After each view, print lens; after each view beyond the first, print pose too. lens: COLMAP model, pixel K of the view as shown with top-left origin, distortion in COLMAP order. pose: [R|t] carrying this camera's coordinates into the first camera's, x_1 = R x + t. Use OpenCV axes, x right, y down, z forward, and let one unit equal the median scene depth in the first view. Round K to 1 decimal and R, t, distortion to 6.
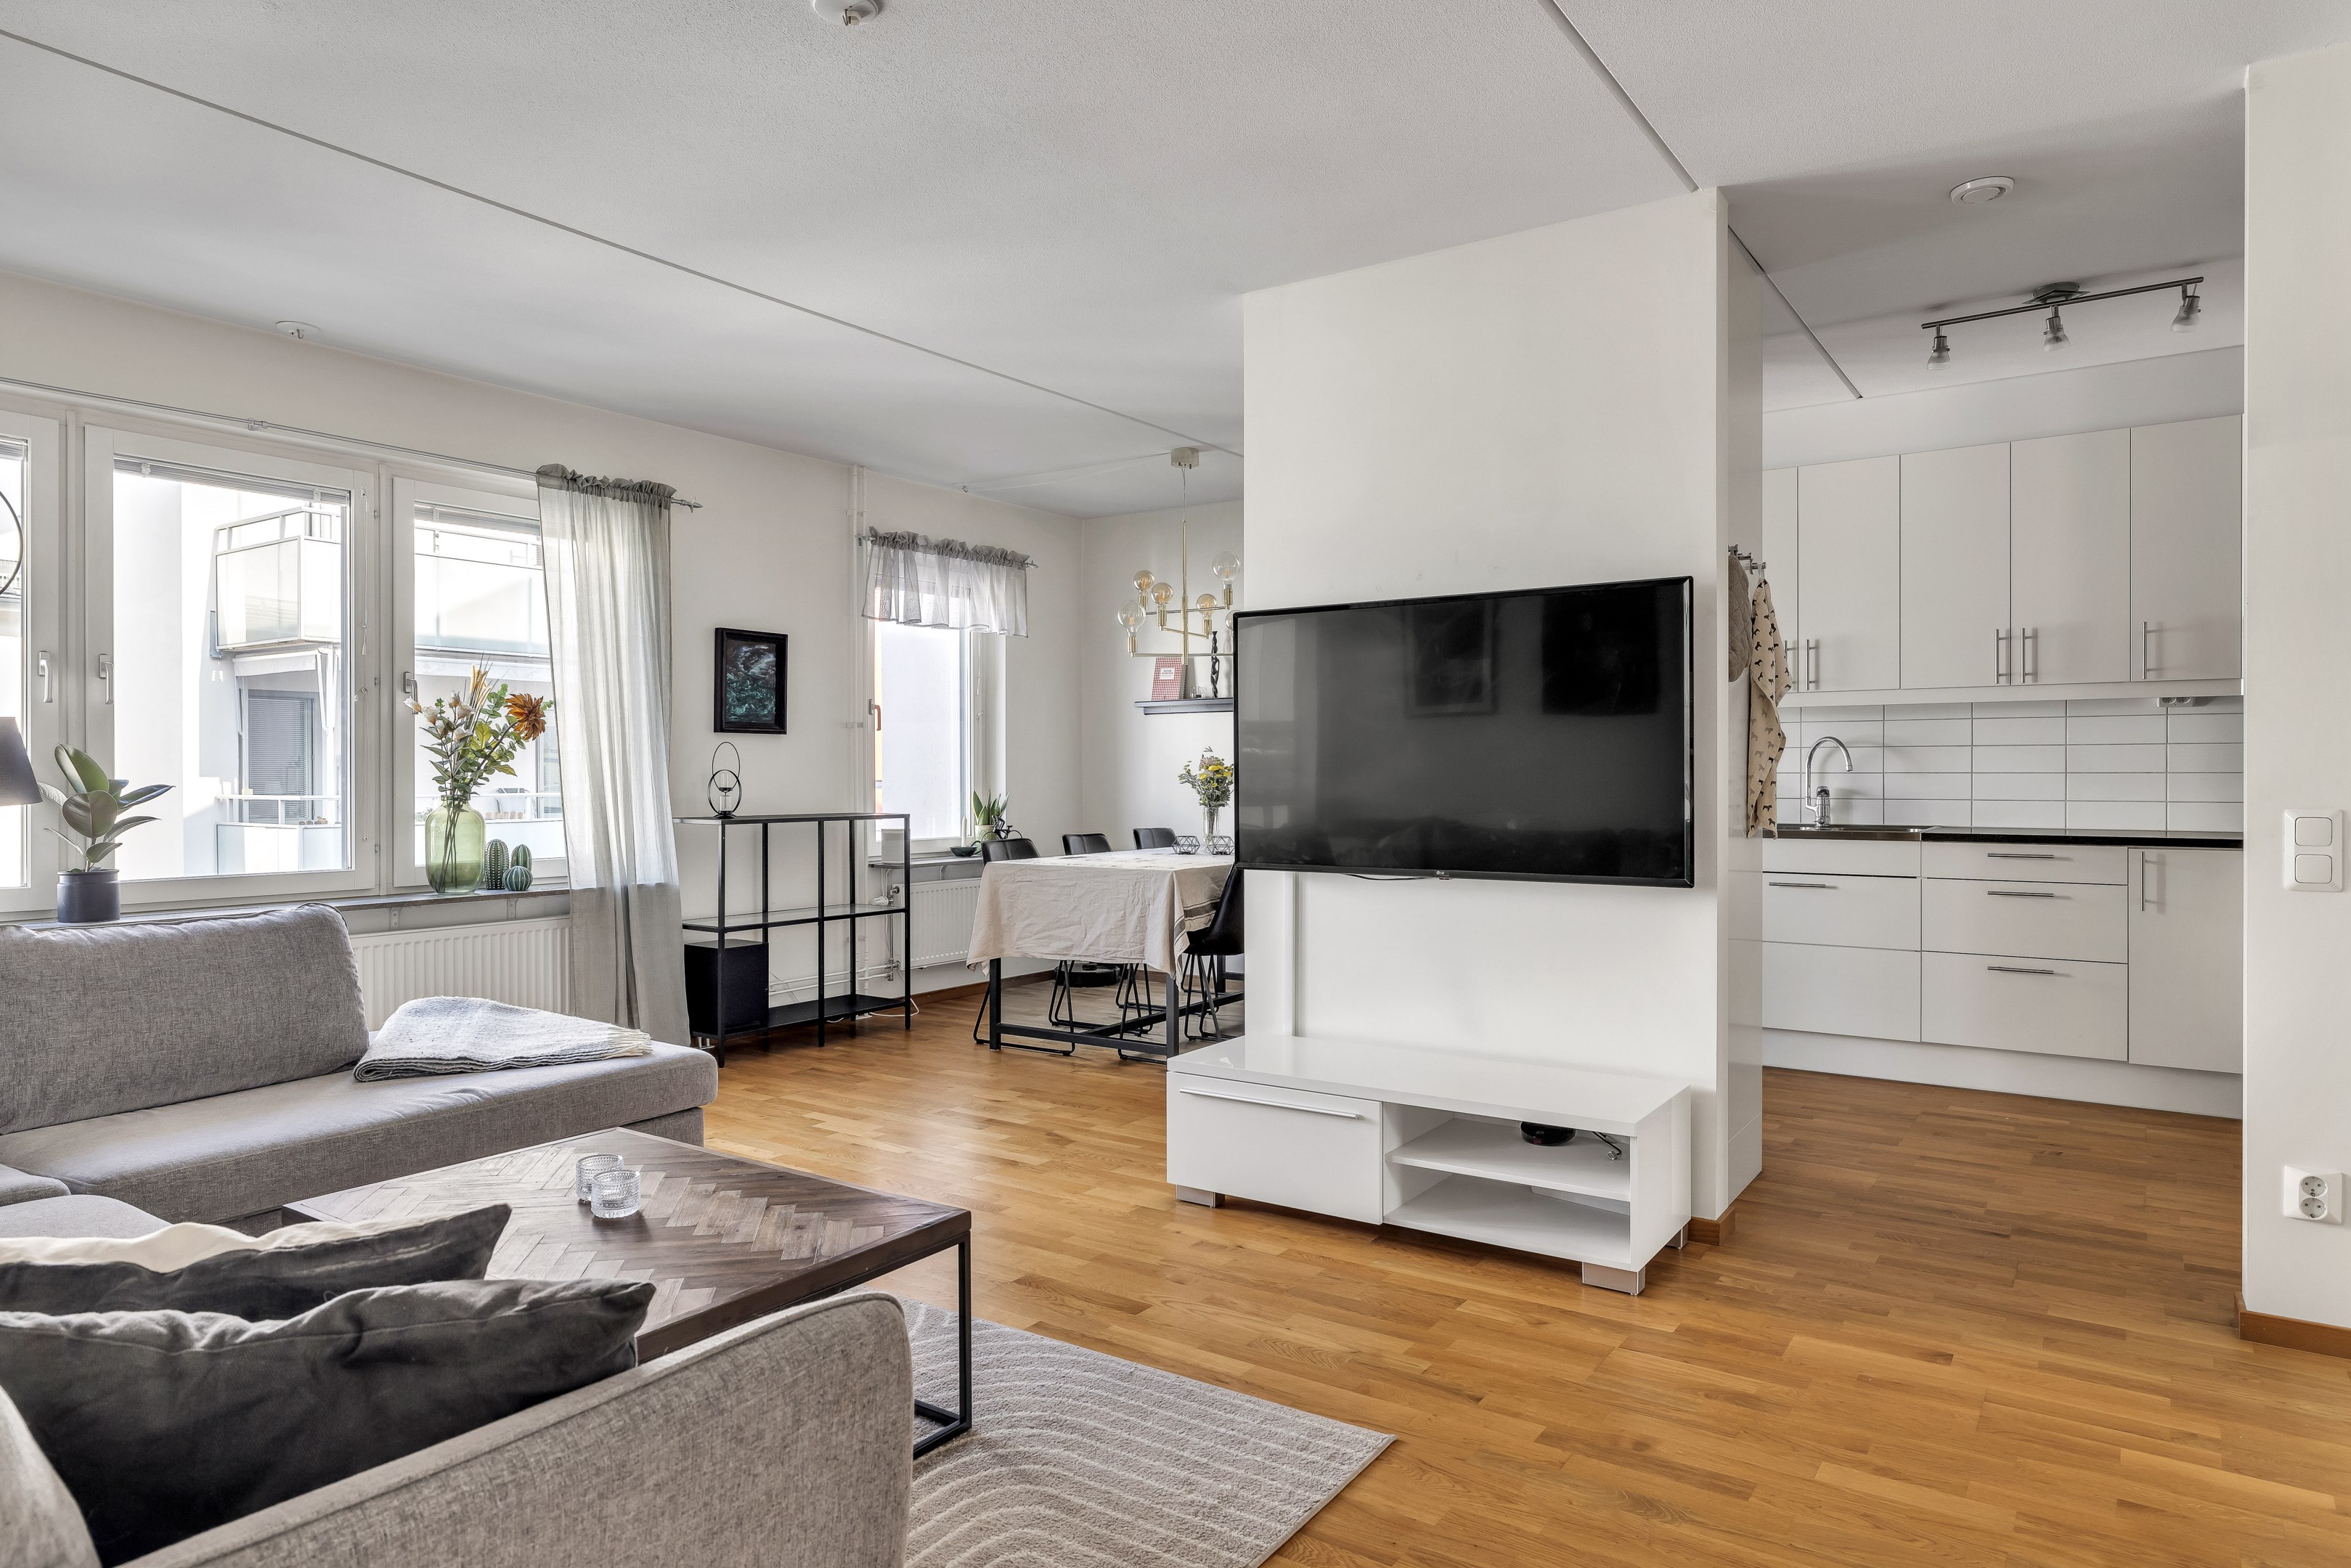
lens RADIAL K [[1460.7, 0, 1129.3], [0, 1460.7, 786.0], [0, 0, 1]] dist [0.007596, 0.001611]
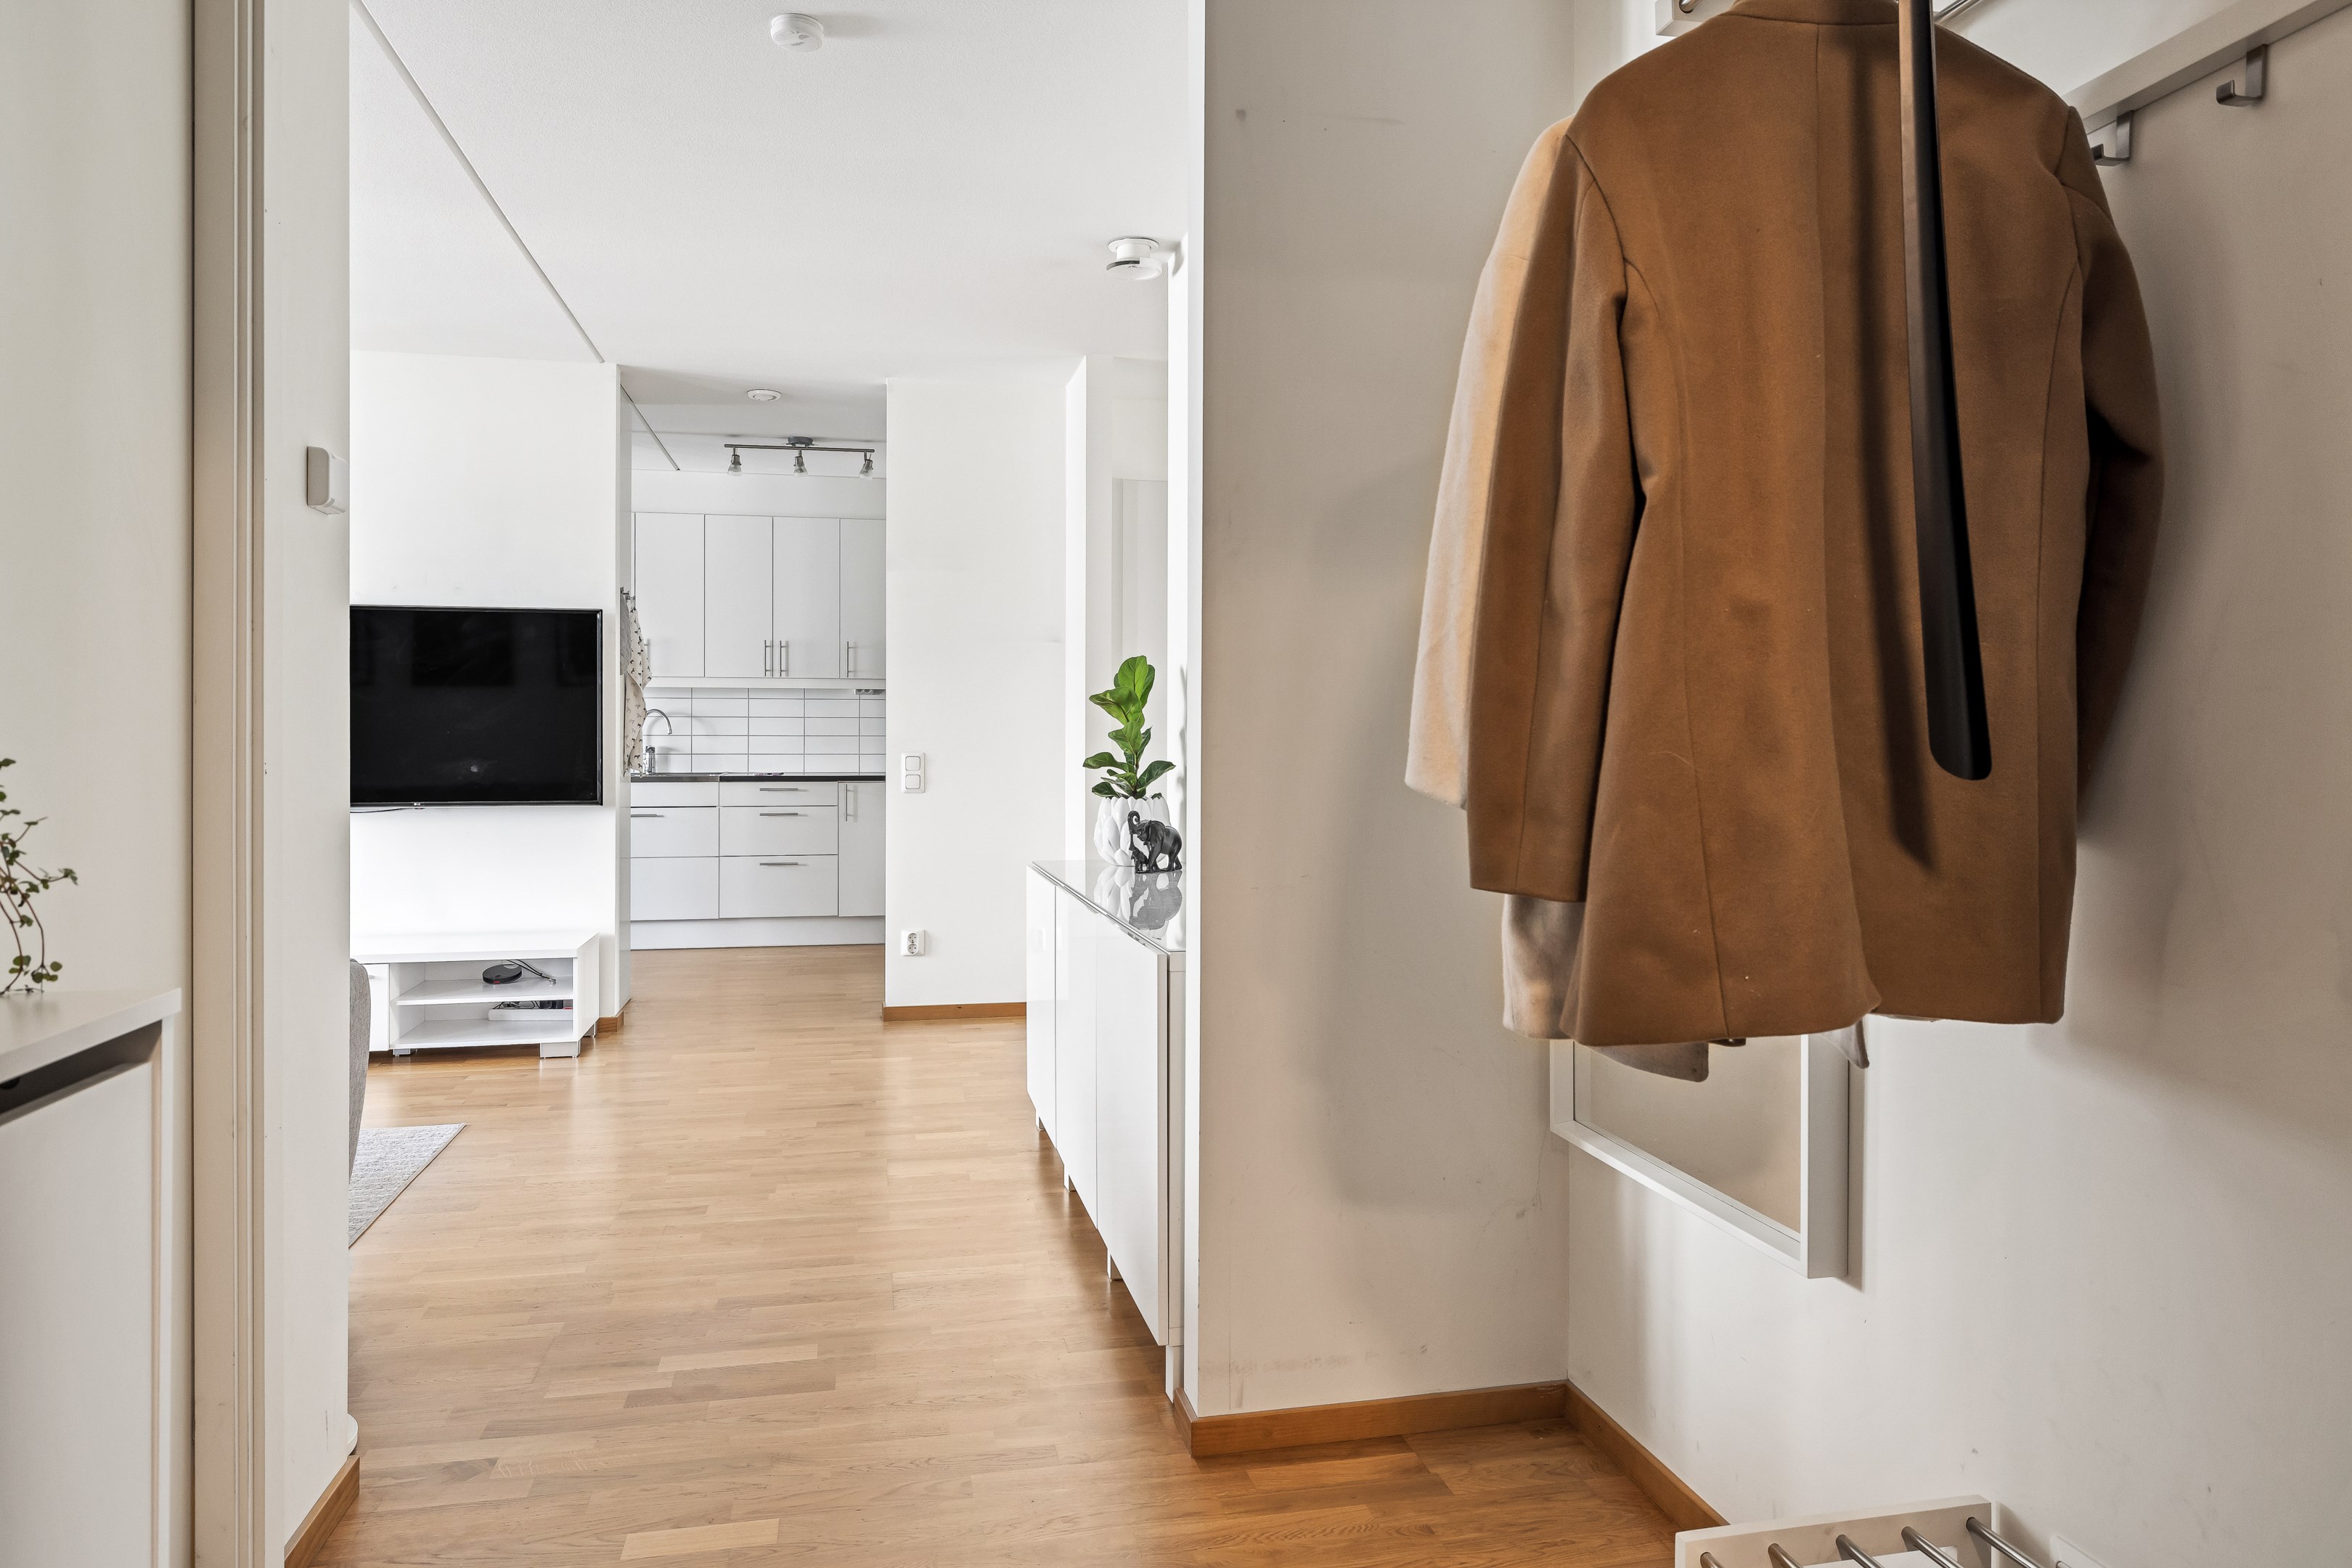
lens RADIAL K [[1410.9, 0, 1205.3], [0, 1410.9, 718.8], [0, 0, 1]] dist [-0.002482, -0.002859]
pose [[0.660413, 0.013489, 0.750781, -0.259089], [0.003601, 0.999770, -0.021131, 0.007805], [-0.750894, 0.016658, 0.660213, -0.390558]]
